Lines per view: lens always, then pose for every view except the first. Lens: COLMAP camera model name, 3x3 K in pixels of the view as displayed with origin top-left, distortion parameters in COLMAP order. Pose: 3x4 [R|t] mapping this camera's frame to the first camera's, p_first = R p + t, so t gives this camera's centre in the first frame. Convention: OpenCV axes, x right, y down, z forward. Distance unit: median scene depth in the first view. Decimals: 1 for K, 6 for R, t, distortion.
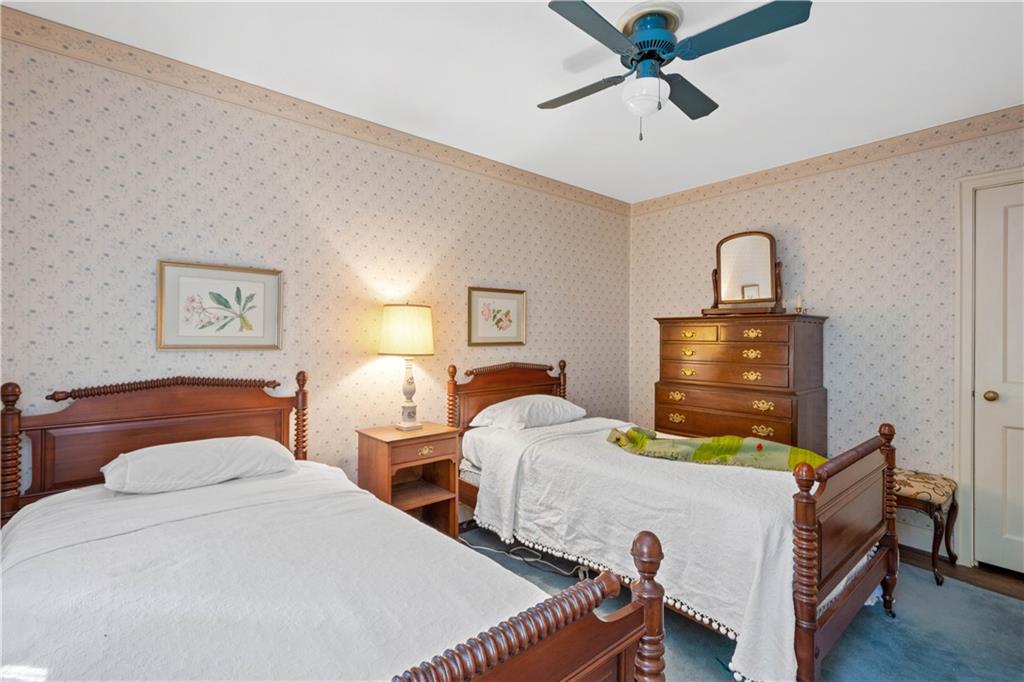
lens RADIAL K [[474.7, 0, 512.0], [0, 474.7, 341.0], [0, 0, 1]] dist [-0.000518, -0.000242]
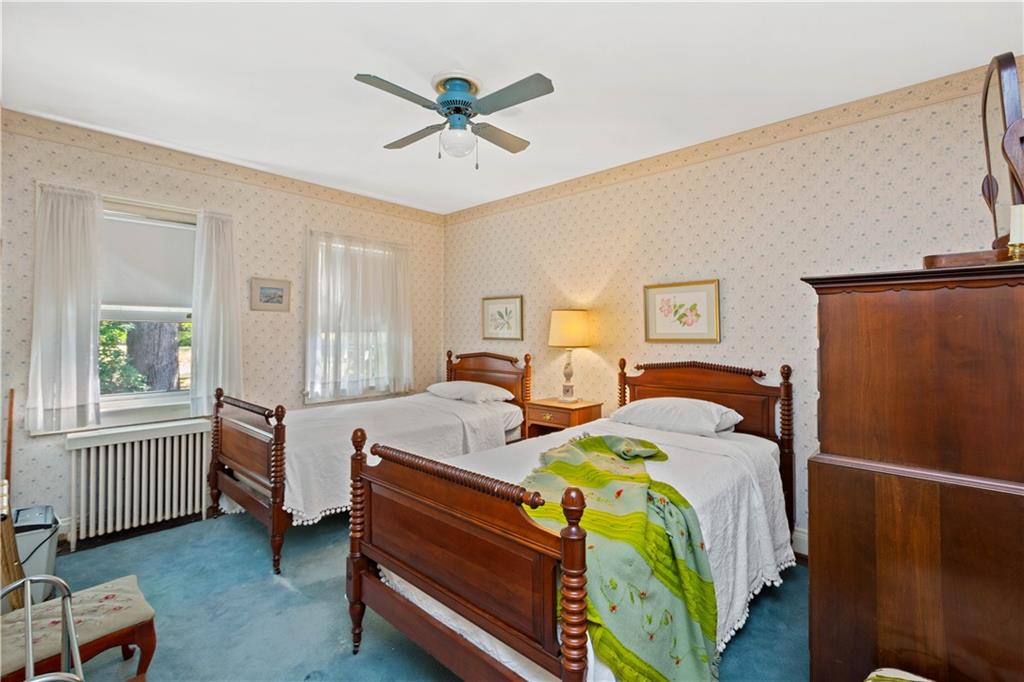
lens RADIAL K [[456.4, 0, 512.6], [0, 456.4, 332.1], [0, 0, 1]] dist [0.000646, -0.000597]
pose [[0.102632, 0.001282, -0.994719, 0.883237], [-0.000730, 0.999999, 0.001214, -0.011971], [0.994719, 0.000602, 0.102633, 0.600579]]
